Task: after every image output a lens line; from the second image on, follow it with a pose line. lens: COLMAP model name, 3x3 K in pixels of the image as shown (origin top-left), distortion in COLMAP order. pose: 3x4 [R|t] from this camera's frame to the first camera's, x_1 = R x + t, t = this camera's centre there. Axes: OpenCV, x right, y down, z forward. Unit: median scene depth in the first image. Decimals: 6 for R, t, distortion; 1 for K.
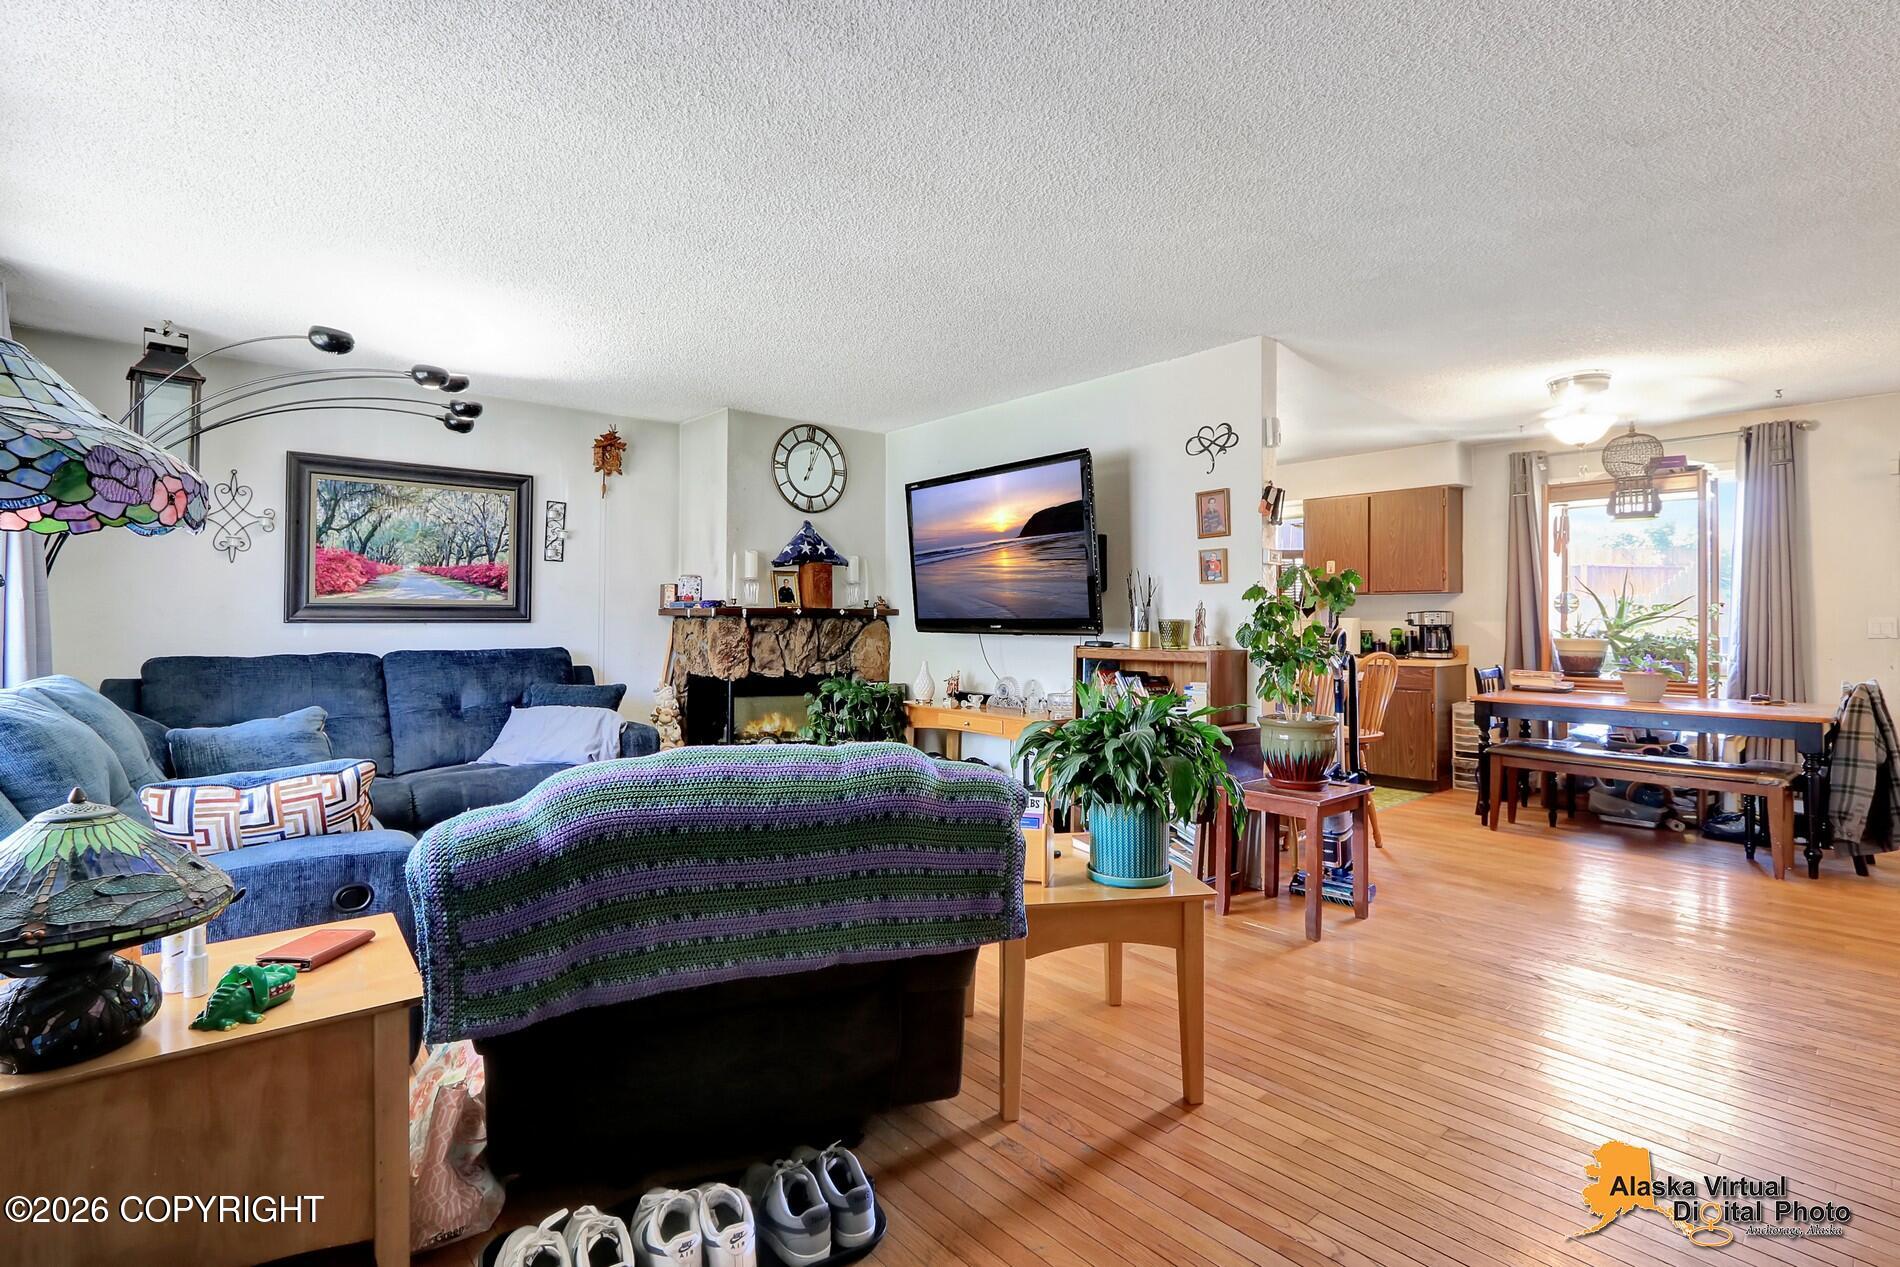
lens RADIAL K [[893.6, 0, 942.4], [0, 893.6, 604.2], [0, 0, 1]] dist [-0.002772, 0.000224]
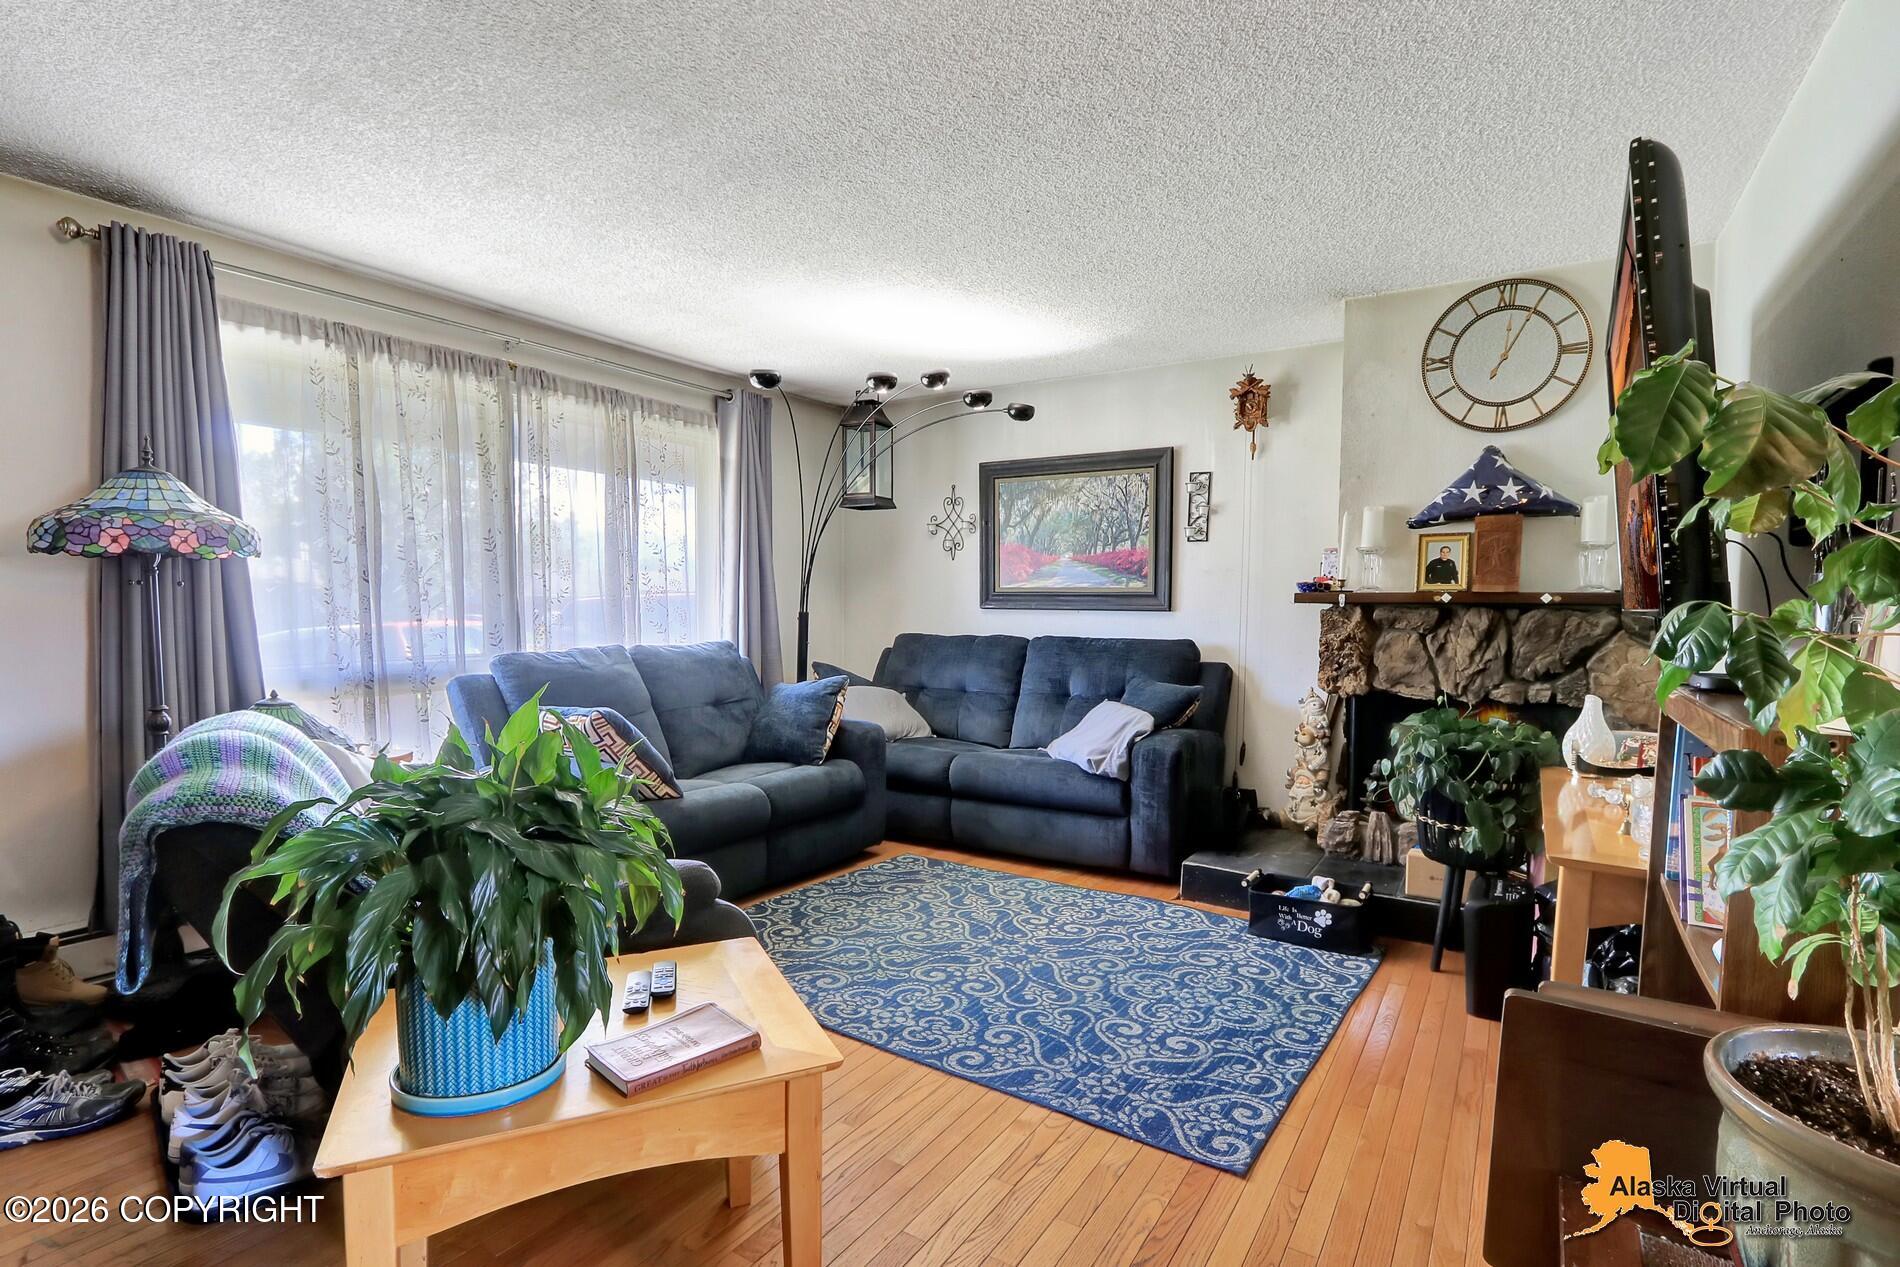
lens RADIAL K [[926.1, 0, 961.3], [0, 926.1, 660.2], [0, 0, 1]] dist [-0.004046, 0.000389]
pose [[0.291153, 0.060241, -0.954778, 0.380495], [0.008318, 0.997818, 0.065493, 0.007031], [0.956640, -0.027010, 0.290017, 0.522166]]
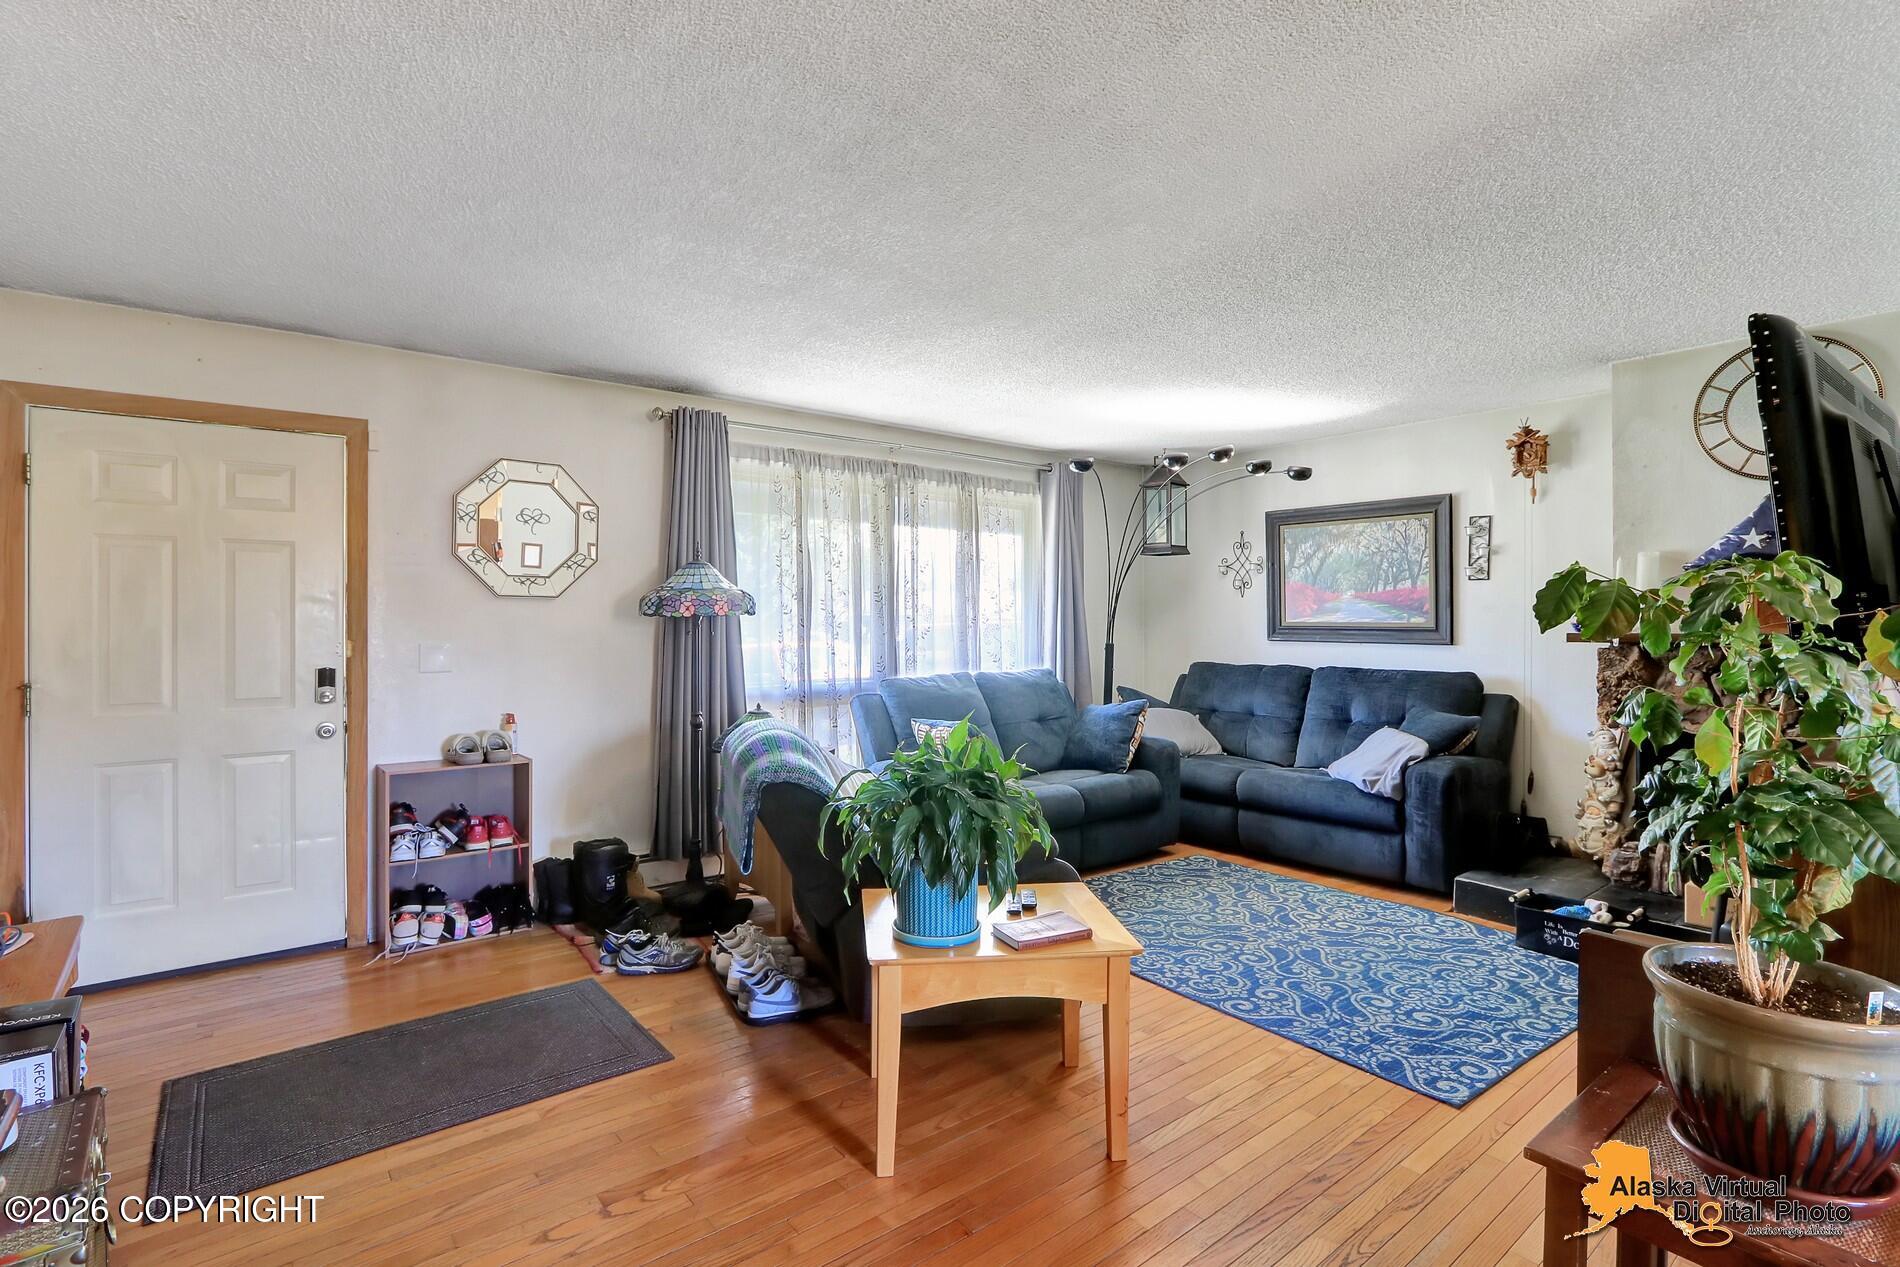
lens RADIAL K [[914.6, 0, 955.2], [0, 914.6, 617.8], [0, 0, 1]] dist [-0.010272, 0.000779]
pose [[-0.034154, -0.000388, -0.999417, 0.550993], [0.014930, 0.999888, -0.000898, -0.016264], [0.999305, -0.014952, -0.034144, 0.493460]]
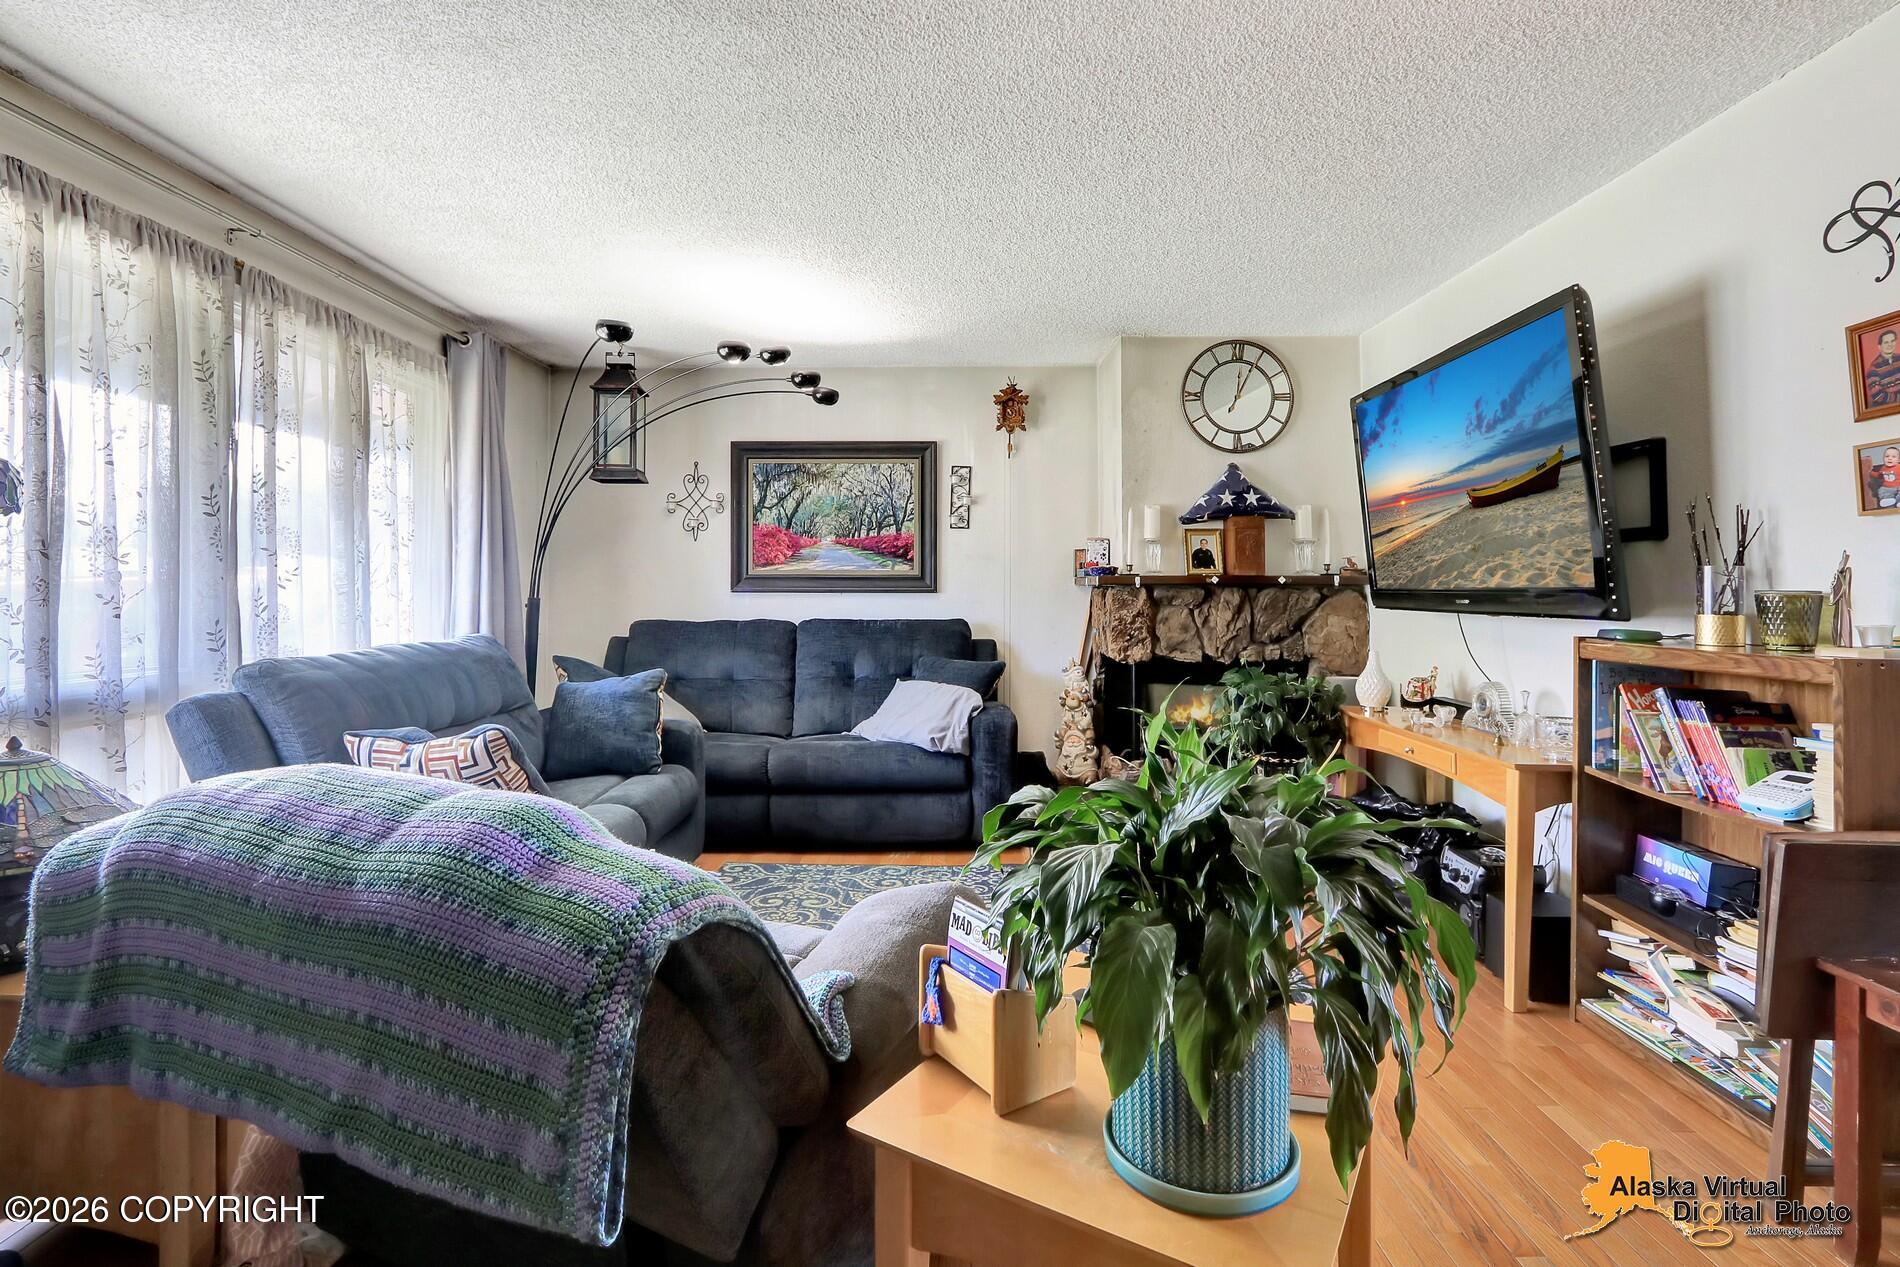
lens RADIAL K [[910.1, 0, 935.7], [0, 910.1, 559.7], [0, 0, 1]] dist [-0.021077, 0.014241]
pose [[0.750593, -0.019952, -0.660463, 0.192977], [0.009908, 0.999771, -0.018943, 0.003519], [0.660690, 0.007675, 0.750619, 0.257170]]
